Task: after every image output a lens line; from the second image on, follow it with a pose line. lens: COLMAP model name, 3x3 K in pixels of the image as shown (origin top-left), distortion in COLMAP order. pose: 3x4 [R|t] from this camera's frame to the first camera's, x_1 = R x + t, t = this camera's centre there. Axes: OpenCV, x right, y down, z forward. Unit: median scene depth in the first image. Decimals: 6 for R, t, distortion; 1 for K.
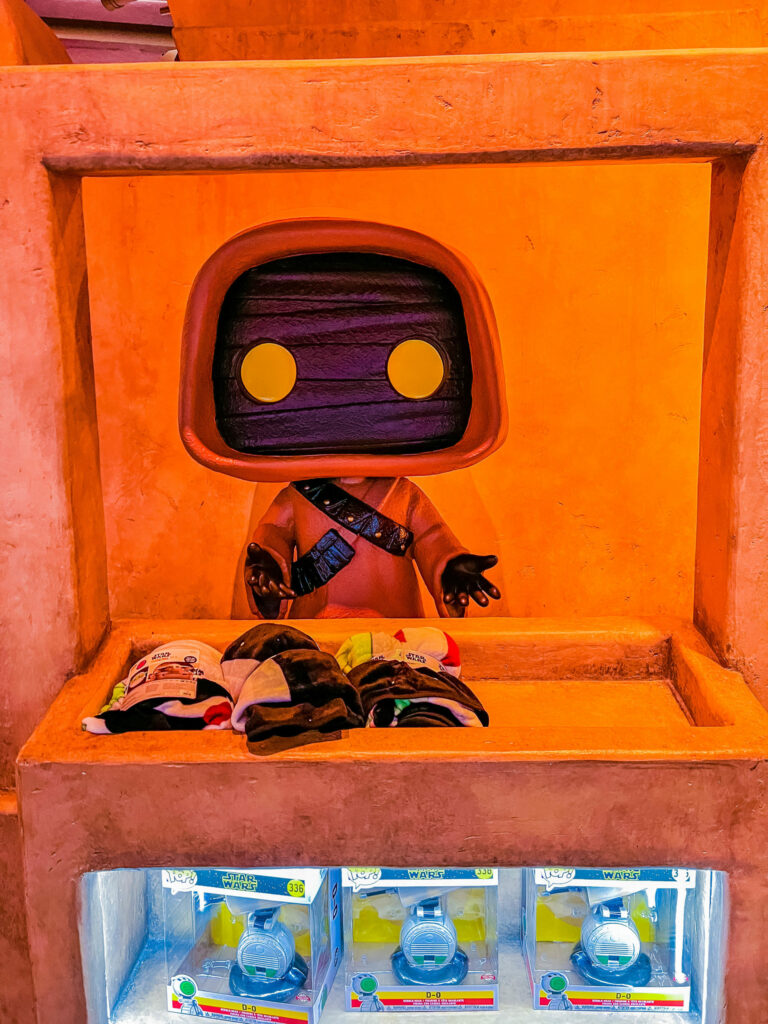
lens RADIAL K [[773.5, 0, 380.5], [0, 773.5, 509.6], [0, 0, 1]] dist [0.051573, -0.047891]
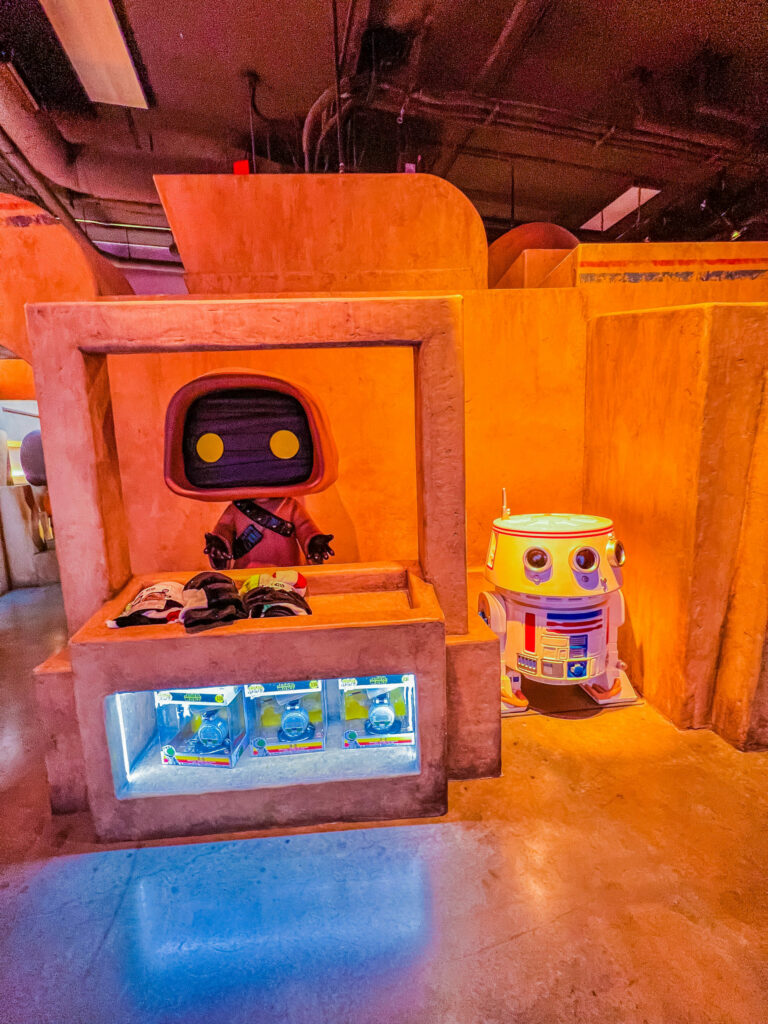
lens RADIAL K [[412.7, 0, 383.9], [0, 412.7, 509.7], [0, 0, 1]] dist [0.000712, -0.000189]
pose [[0.996471, -0.031852, 0.077654, 0.245124], [0.032709, 0.999417, -0.009796, 0.011110], [-0.077297, 0.012302, 0.996932, -0.120135]]
